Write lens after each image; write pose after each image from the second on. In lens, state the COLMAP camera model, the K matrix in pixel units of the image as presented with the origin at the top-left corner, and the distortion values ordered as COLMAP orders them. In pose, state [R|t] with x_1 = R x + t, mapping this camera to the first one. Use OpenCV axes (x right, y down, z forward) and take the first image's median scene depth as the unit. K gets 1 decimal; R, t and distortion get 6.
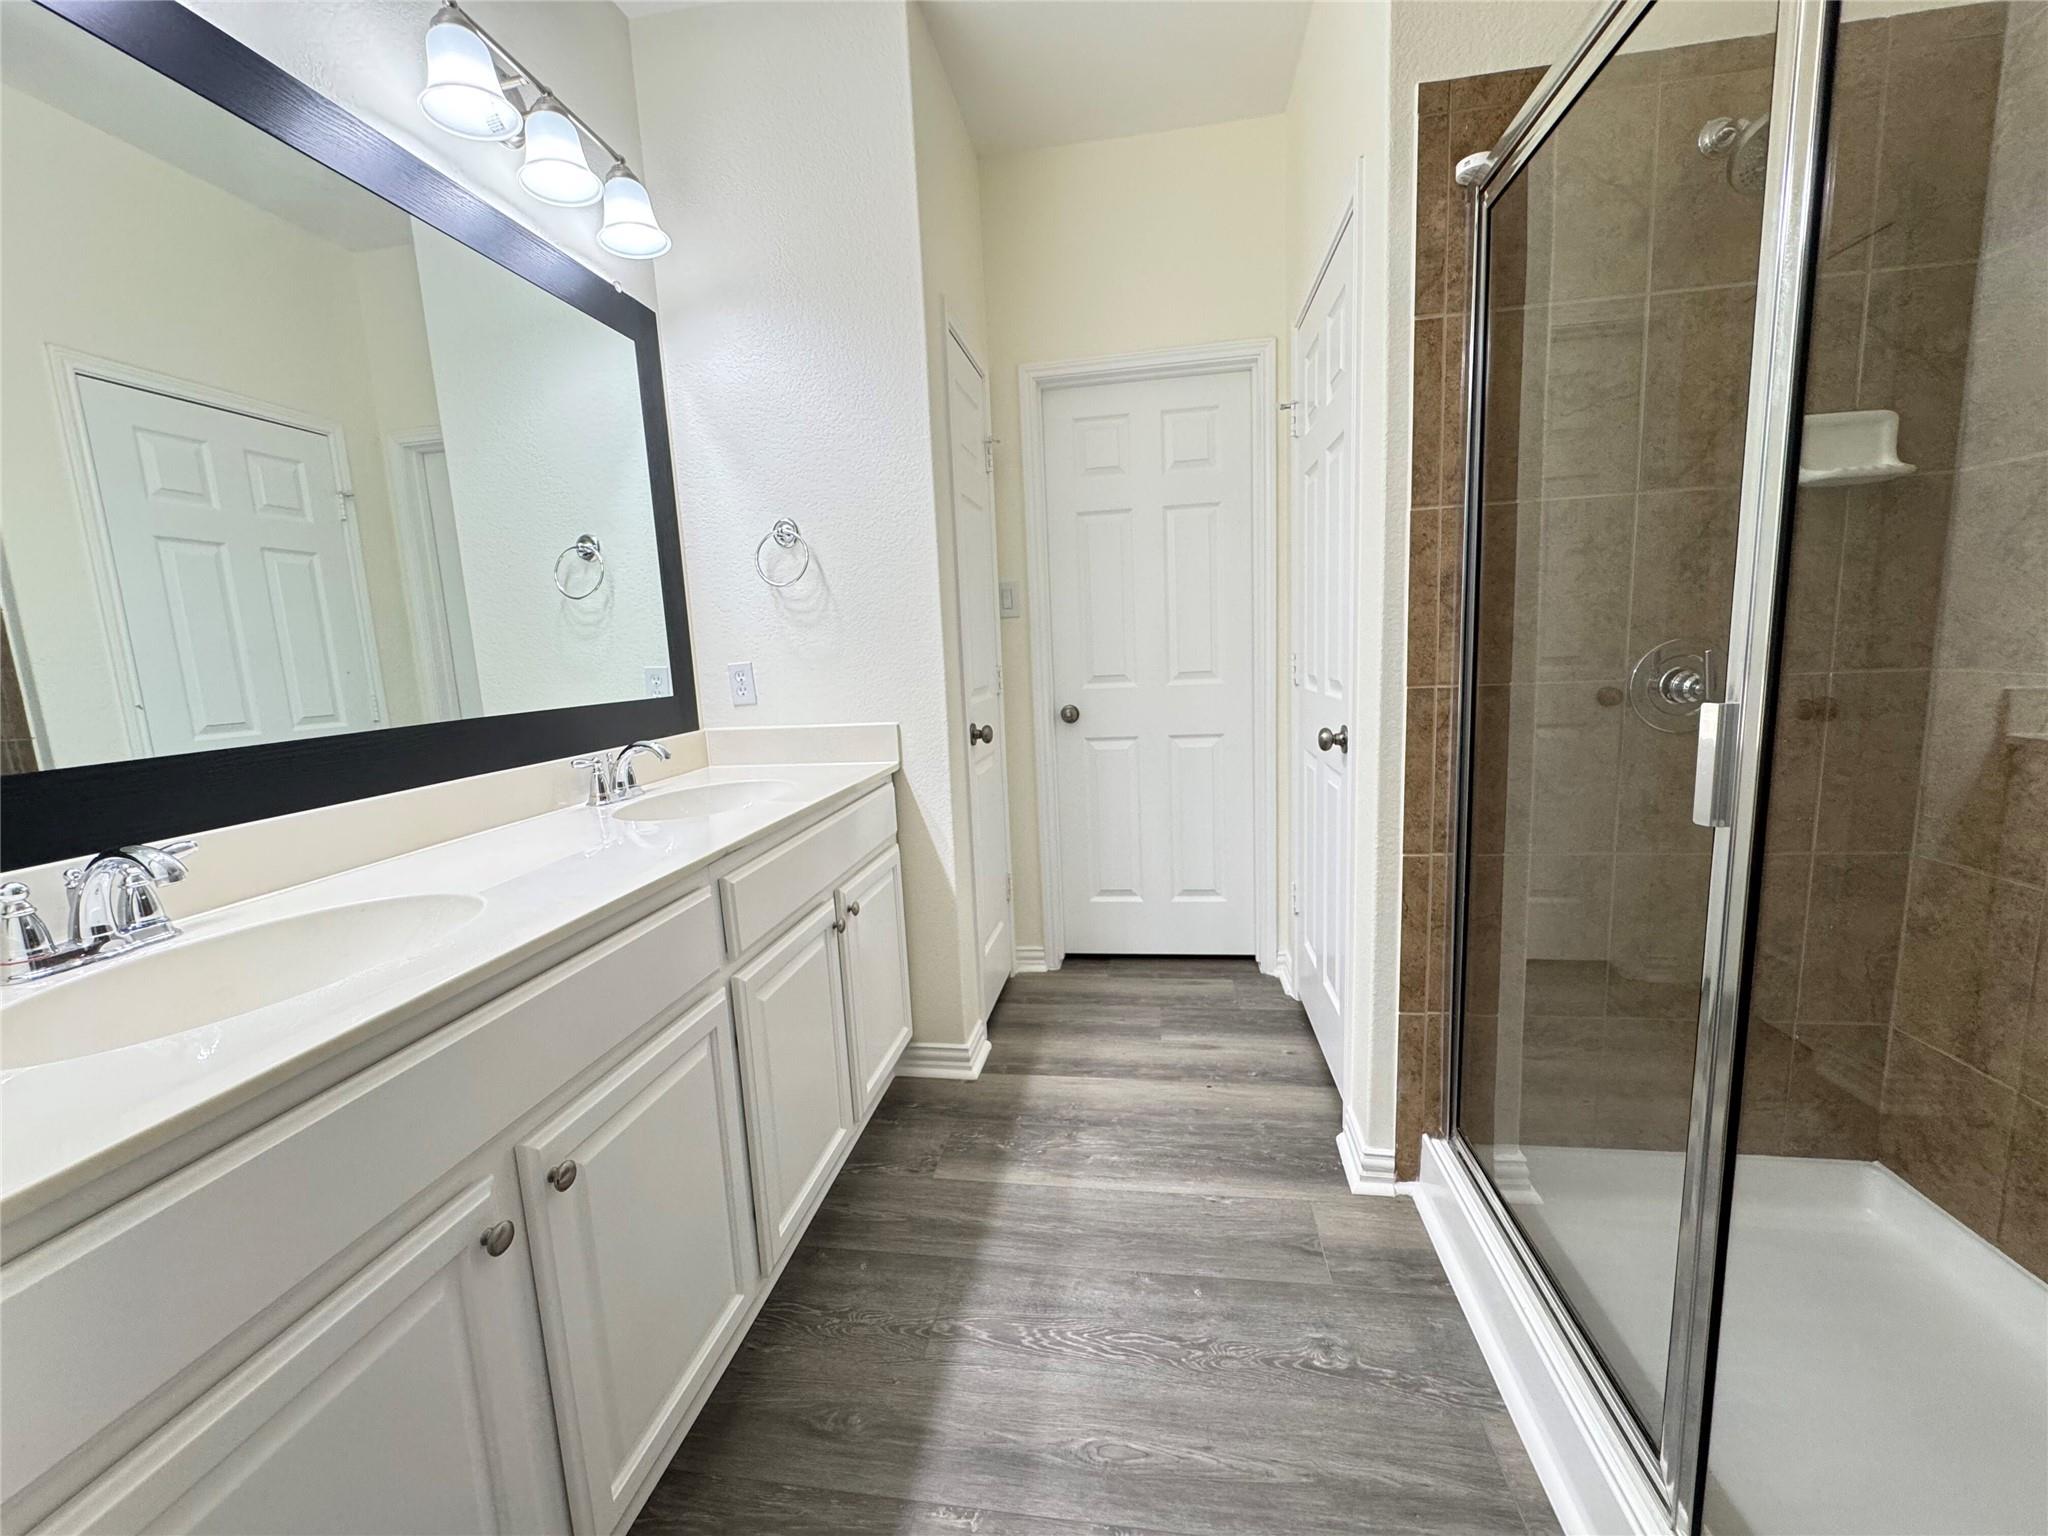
lens RADIAL K [[829.6, 0, 1024.6], [0, 829.6, 769.6], [0, 0, 1]] dist [-0.001696, -0.000072]
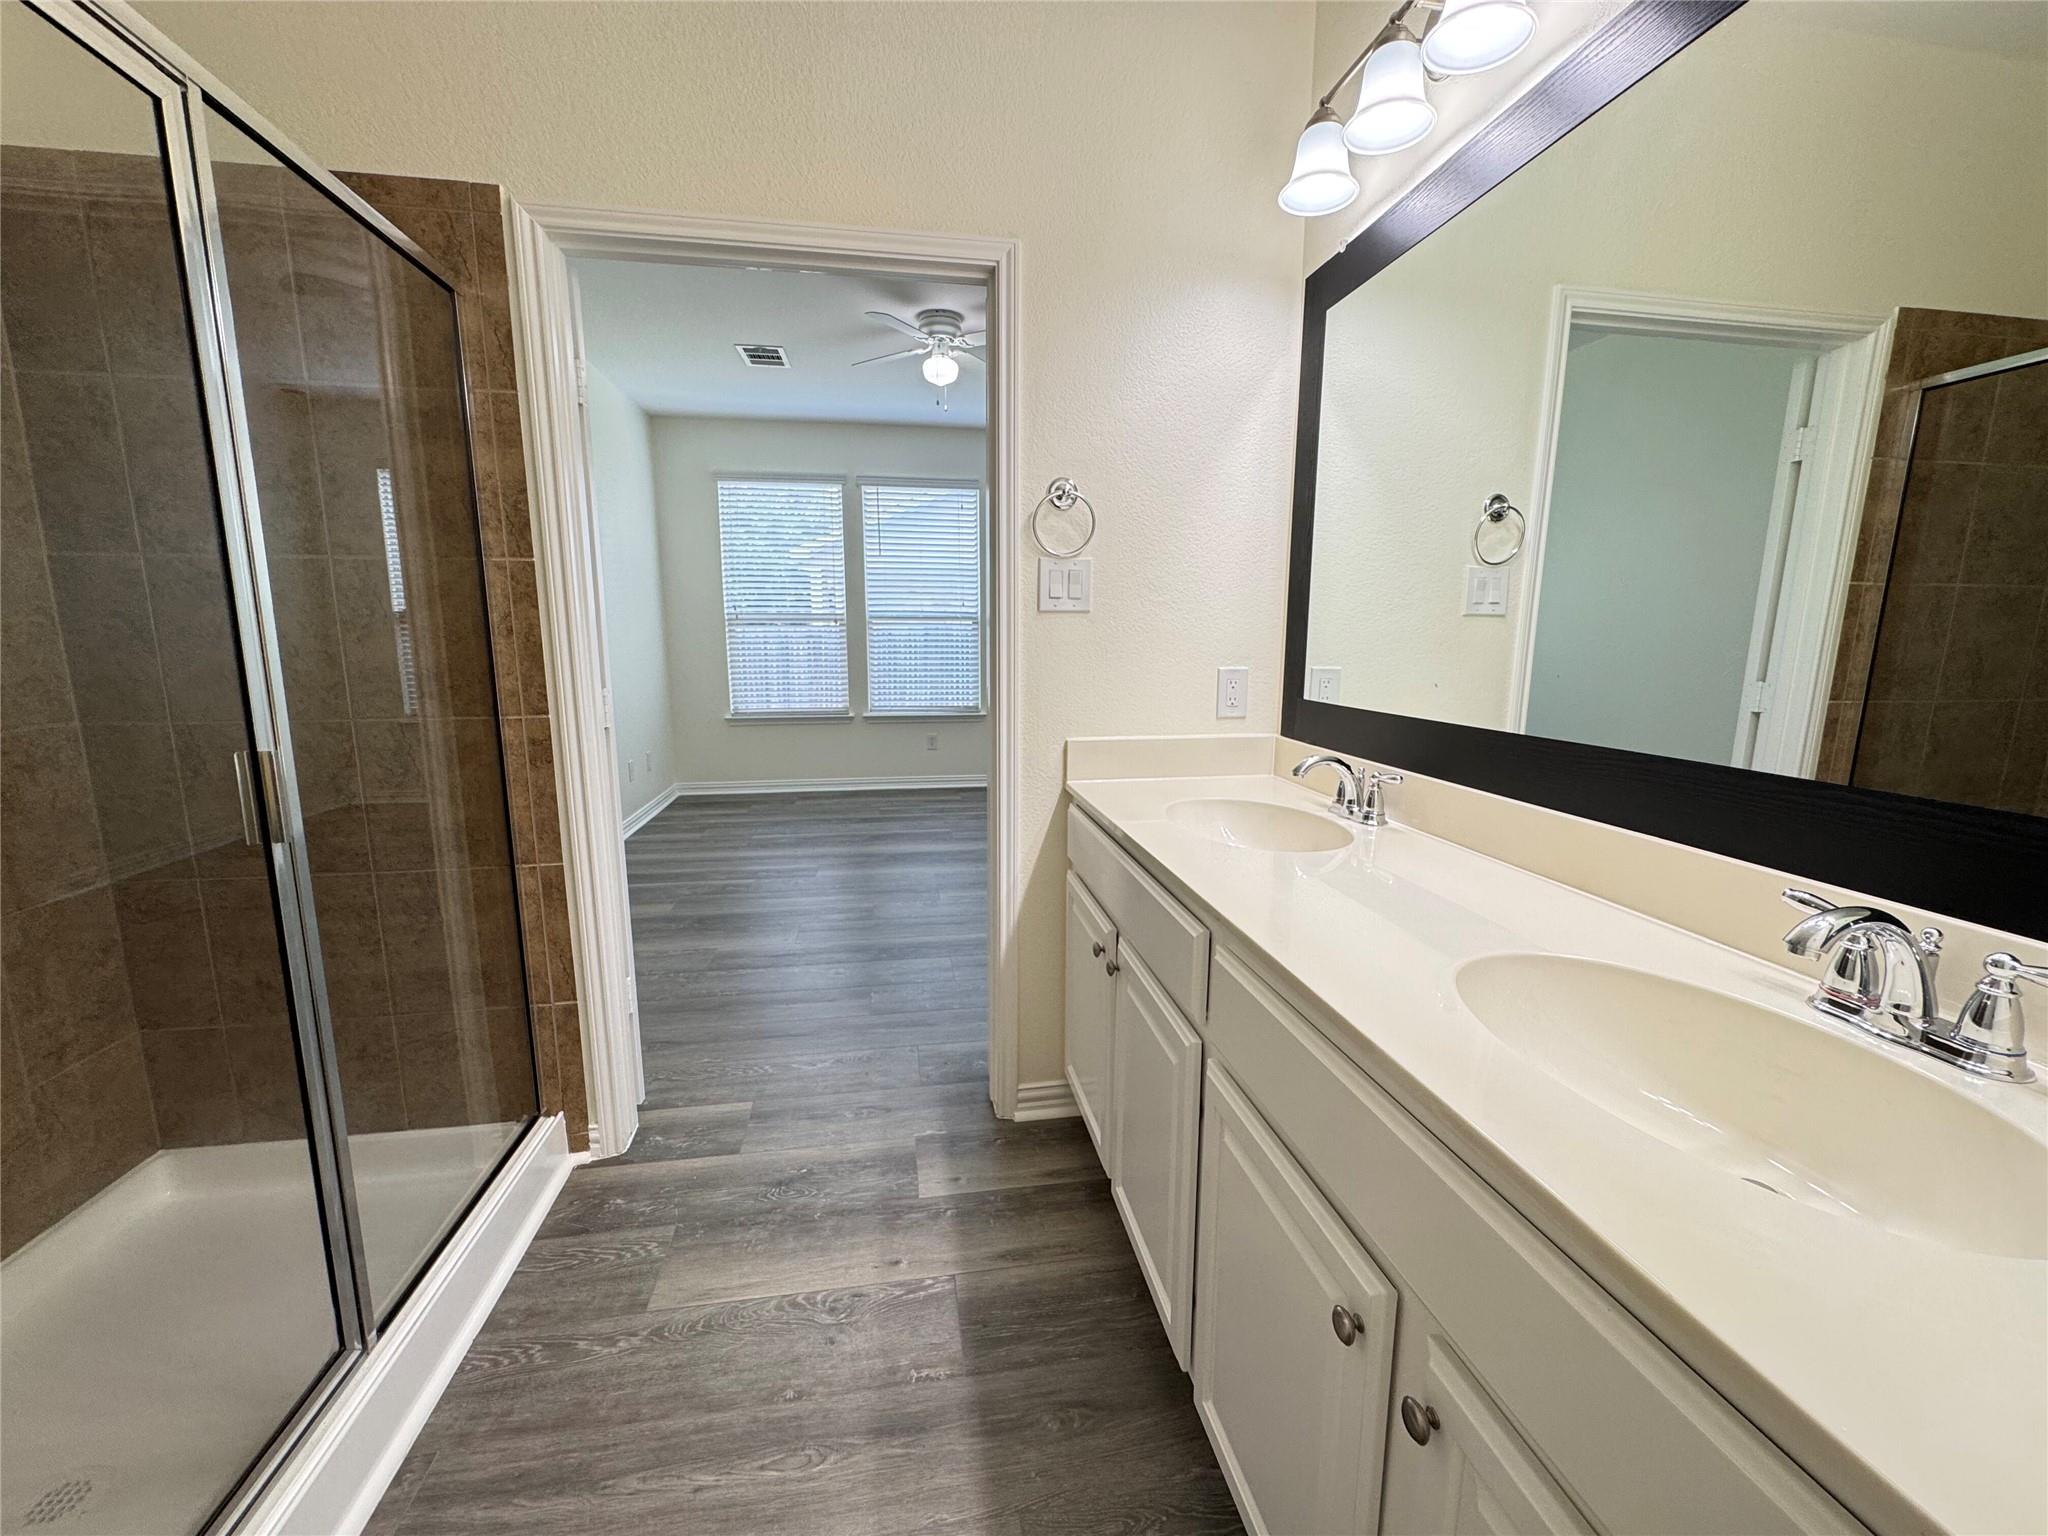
lens RADIAL K [[829.6, 0, 1035.6], [0, 829.6, 768.0], [0, 0, 1]] dist [-0.001696, -0.000072]
pose [[-0.947483, 0.090112, -0.306847, 0.062466], [-0.013442, 0.947412, 0.319734, -0.335962], [0.319522, 0.307067, -0.896446, 1.763623]]
